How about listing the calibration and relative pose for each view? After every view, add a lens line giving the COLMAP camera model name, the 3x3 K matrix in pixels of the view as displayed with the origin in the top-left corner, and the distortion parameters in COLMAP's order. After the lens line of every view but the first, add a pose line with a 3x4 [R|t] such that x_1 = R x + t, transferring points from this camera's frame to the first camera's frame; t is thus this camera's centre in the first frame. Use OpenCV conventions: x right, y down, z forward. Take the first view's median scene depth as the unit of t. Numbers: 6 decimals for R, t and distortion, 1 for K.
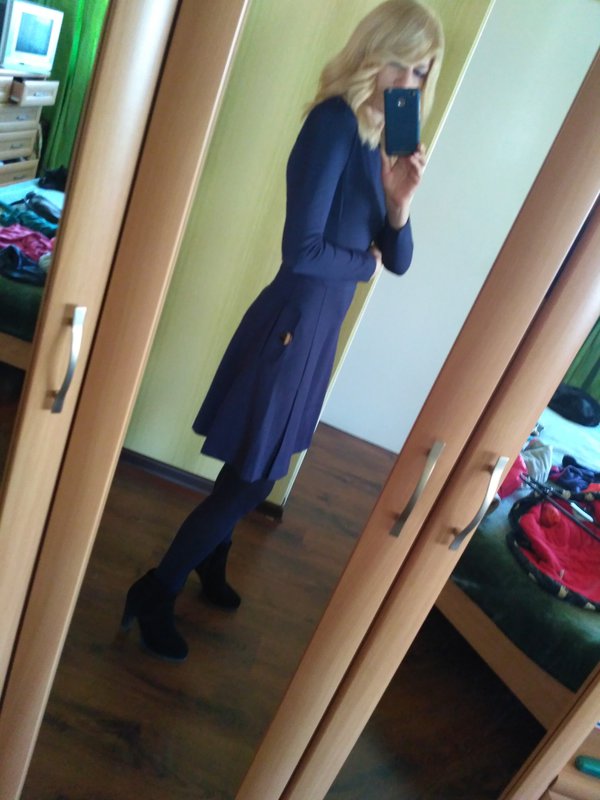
lens RADIAL K [[718.8, 0, 293.5], [0, 718.8, 398.8], [0, 0, 1]] dist [0.075661, -0.145001]
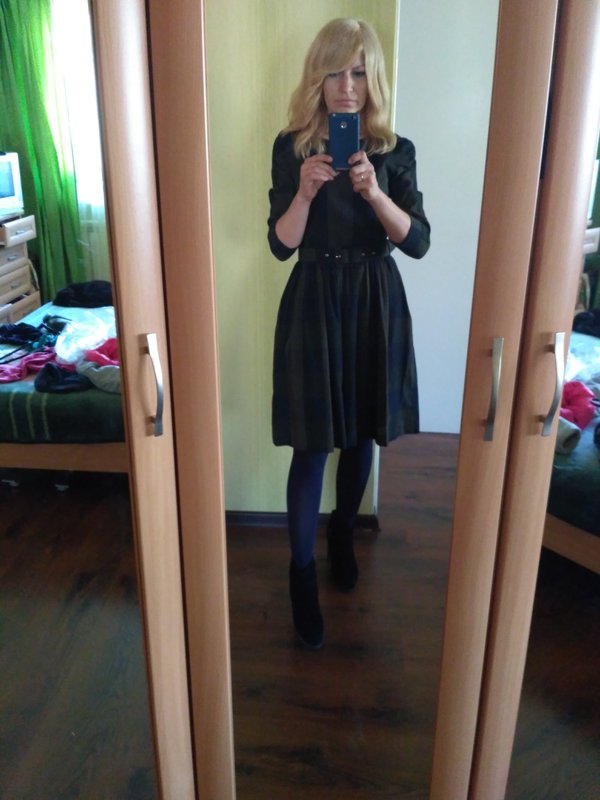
lens RADIAL K [[718.8, 0, 292.3], [0, 718.8, 392.9], [0, 0, 1]] dist [0.075661, -0.145001]
pose [[0.938323, -0.341728, -0.052654, -0.021373], [0.337337, 0.938195, -0.077425, 0.044176], [0.075858, 0.054888, 0.995607, -0.036861]]
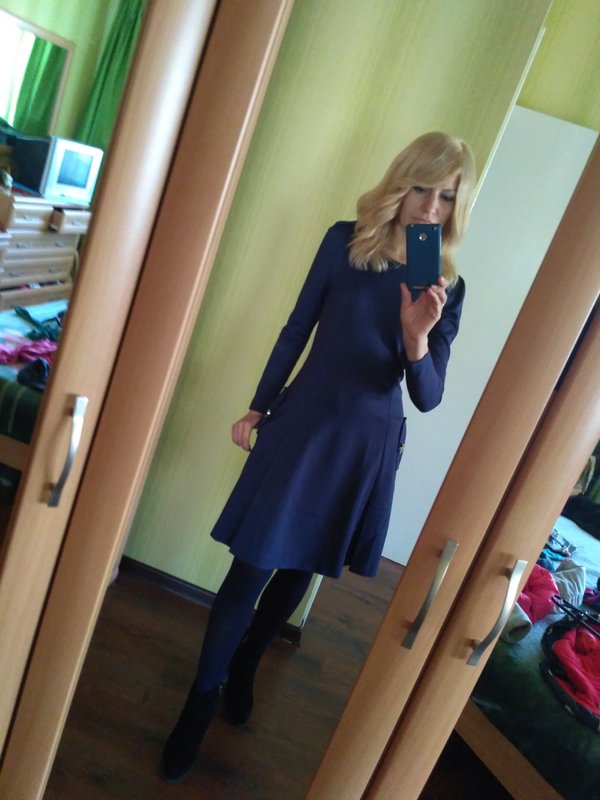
lens RADIAL K [[718.8, 0, 290.9], [0, 718.8, 394.9], [0, 0, 1]] dist [0.075661, -0.145001]
pose [[0.999234, 0.004404, -0.038882, 0.010937], [-0.010956, 0.985392, -0.169950, 0.012873], [0.037565, 0.170246, 0.984685, 0.012432]]
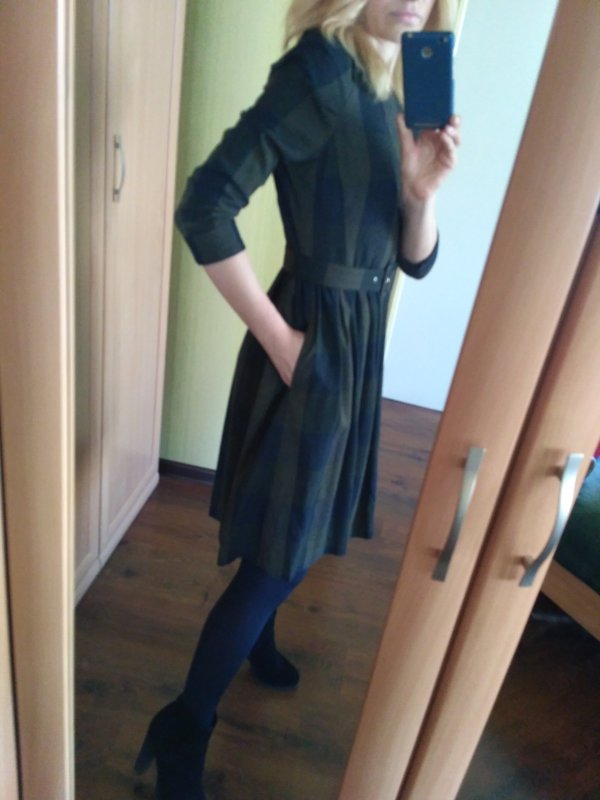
lens RADIAL K [[718.8, 0, 280.6], [0, 718.8, 402.6], [0, 0, 1]] dist [0.075661, -0.145001]
pose [[0.978390, -0.164861, -0.124798, 0.042437], [0.168718, 0.985442, 0.020921, -0.011501], [0.119532, -0.041524, 0.991962, 0.108392]]
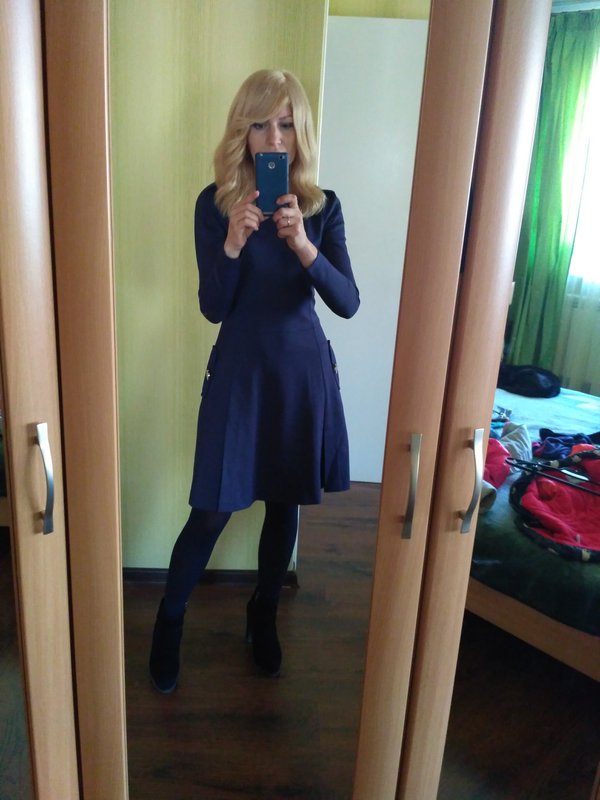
lens RADIAL K [[718.8, 0, 289.1], [0, 718.8, 400.2], [0, 0, 1]] dist [0.075661, -0.145001]
pose [[0.943967, -0.325063, 0.057103, -0.004473], [0.329013, 0.940478, -0.085159, 0.016084], [-0.026022, 0.099175, 0.994730, -0.009982]]
